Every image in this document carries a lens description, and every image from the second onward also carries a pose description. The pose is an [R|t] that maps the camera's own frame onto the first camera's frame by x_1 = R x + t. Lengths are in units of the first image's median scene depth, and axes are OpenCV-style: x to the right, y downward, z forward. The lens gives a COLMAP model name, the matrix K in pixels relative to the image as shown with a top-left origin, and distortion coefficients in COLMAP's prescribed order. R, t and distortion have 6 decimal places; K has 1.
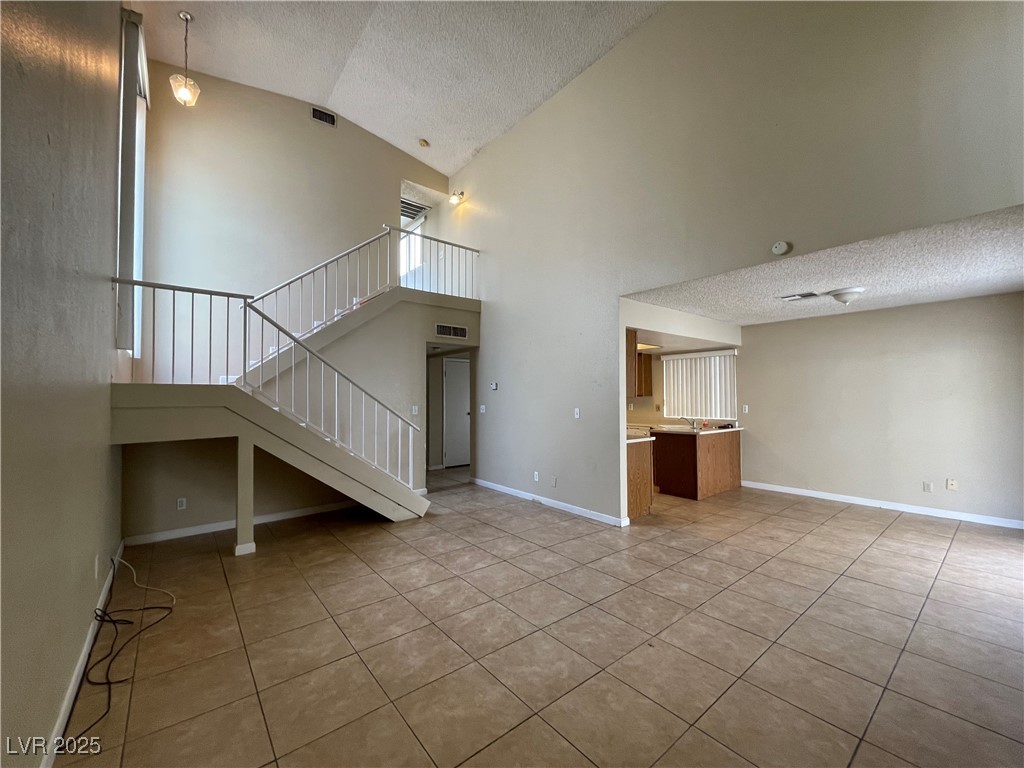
lens RADIAL K [[409.5, 0, 509.1], [0, 409.5, 387.3], [0, 0, 1]] dist [0.000026, -0.002074]
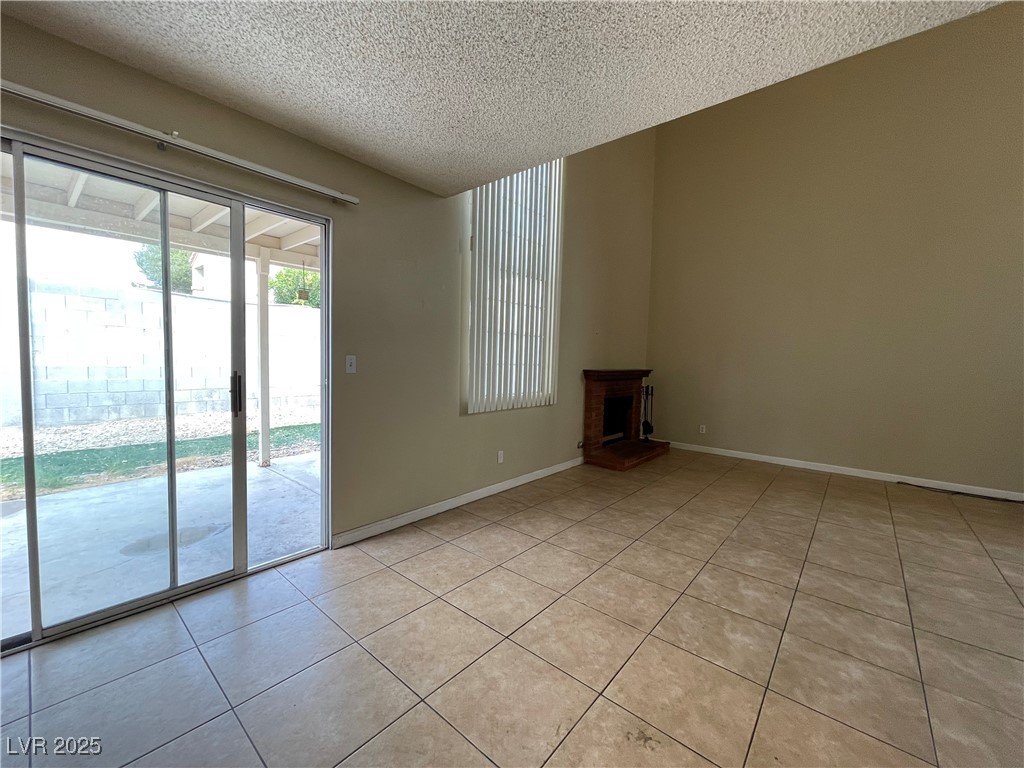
lens RADIAL K [[409.5, 0, 509.1], [0, 409.5, 387.3], [0, 0, 1]] dist [0.000026, -0.002074]
pose [[-0.983616, -0.006872, -0.180144, 1.110950], [-0.014267, 0.999106, 0.039790, 0.089669], [0.179710, 0.041708, -0.982835, 1.776449]]
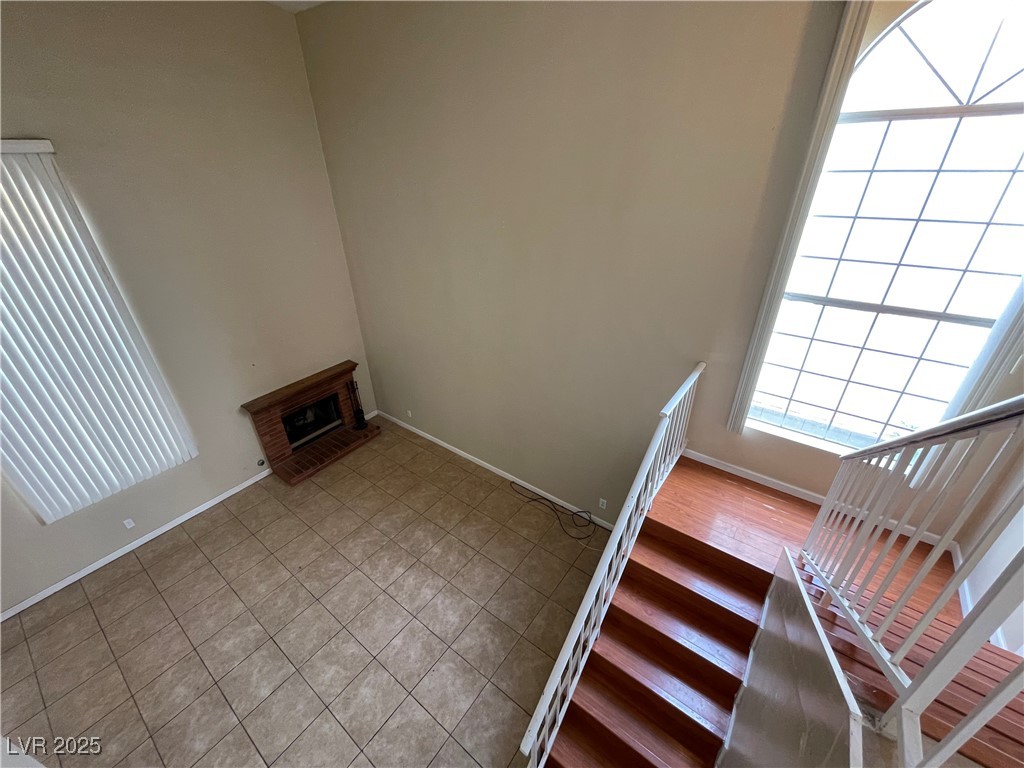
lens RADIAL K [[409.9, 0, 509.5], [0, 409.9, 386.8], [0, 0, 1]] dist [0.000978, -0.002585]
pose [[-0.969960, 0.142788, -0.196950, -0.280787], [0.034956, 0.883020, 0.468033, -0.786592], [0.240740, 0.447089, -0.861485, 1.974275]]
